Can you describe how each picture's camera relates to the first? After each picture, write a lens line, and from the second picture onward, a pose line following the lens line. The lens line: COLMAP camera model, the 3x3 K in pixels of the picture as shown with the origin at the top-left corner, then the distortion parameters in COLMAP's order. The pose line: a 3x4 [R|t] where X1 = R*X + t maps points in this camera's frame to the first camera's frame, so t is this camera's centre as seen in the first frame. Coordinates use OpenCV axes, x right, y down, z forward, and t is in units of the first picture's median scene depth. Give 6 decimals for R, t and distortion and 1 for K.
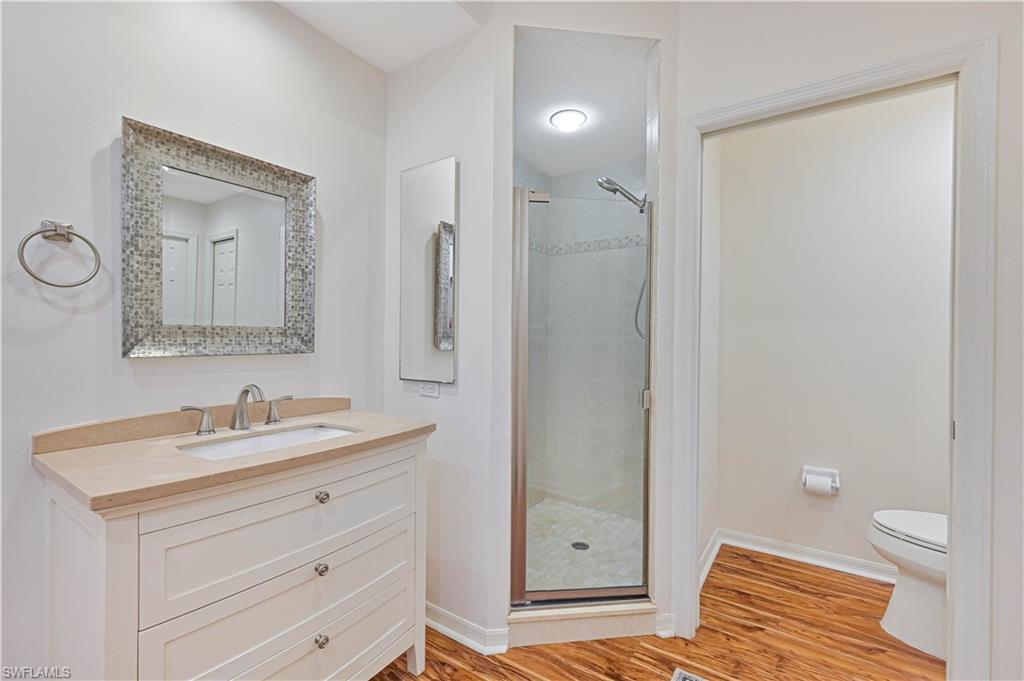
lens RADIAL K [[438.4, 0, 516.0], [0, 438.4, 342.9], [0, 0, 1]] dist [0.002177, -0.000008]
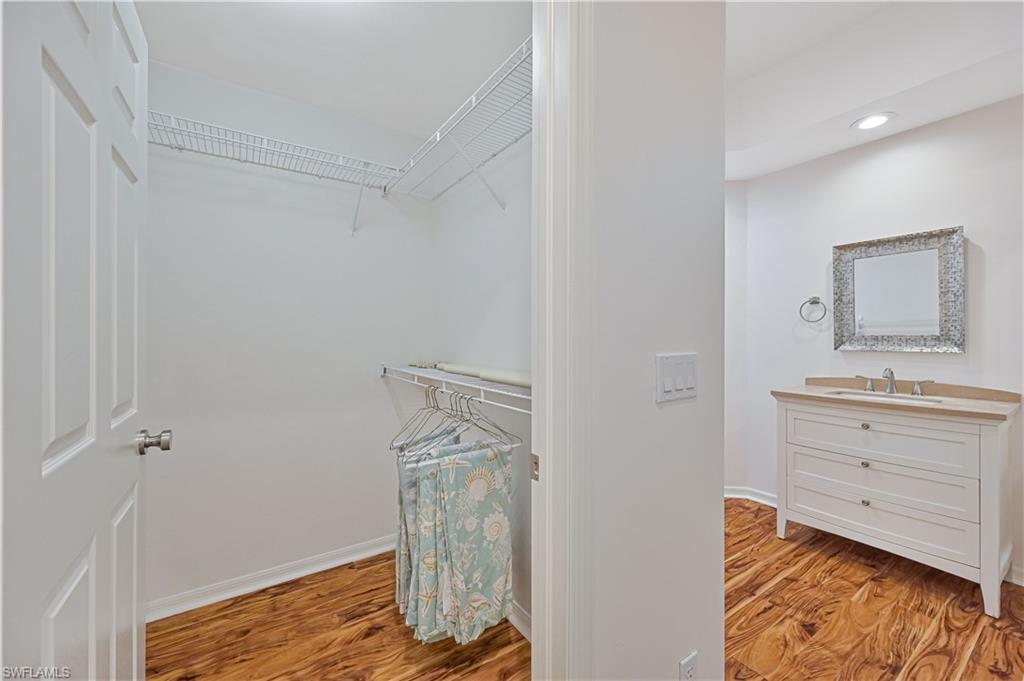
lens RADIAL K [[406.3, 0, 508.3], [0, 406.3, 337.7], [0, 0, 1]] dist [-0.002531, 0.000365]
pose [[-0.376573, -0.000323, -0.926387, 1.507899], [-0.007525, 0.999968, 0.002711, -0.021484], [0.926356, 0.007992, -0.376563, 0.188603]]
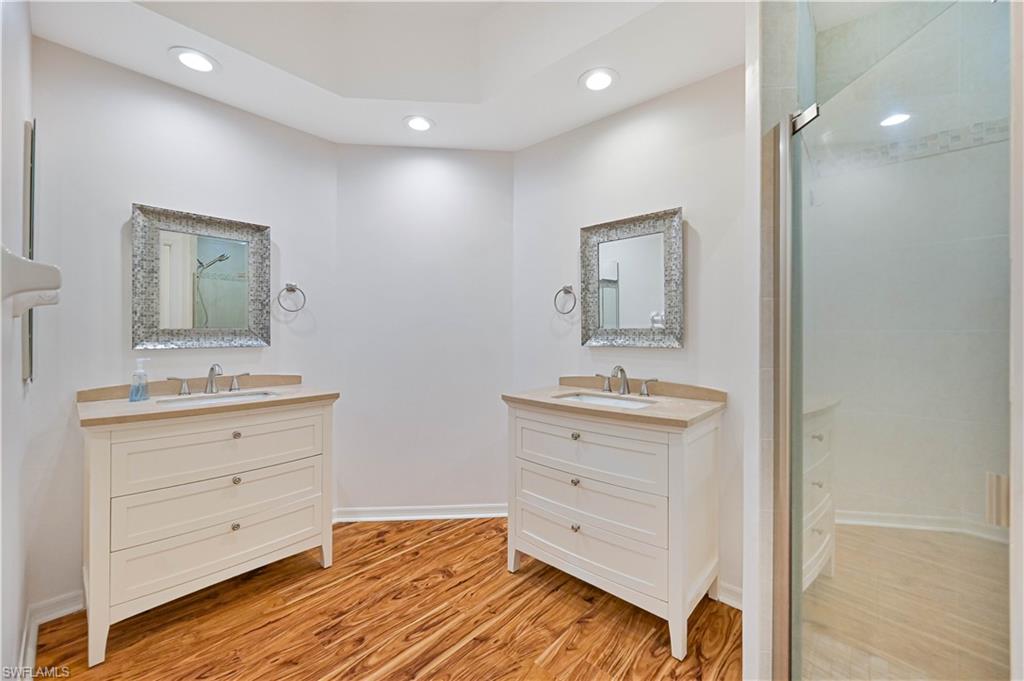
lens RADIAL K [[406.3, 0, 517.1], [0, 406.3, 336.3], [0, 0, 1]] dist [-0.002531, 0.000365]
pose [[-0.128188, -0.001981, -0.991748, 0.884805], [-0.013181, 0.999913, -0.000294, -0.004600], [0.991662, 0.013035, -0.128203, 0.826452]]
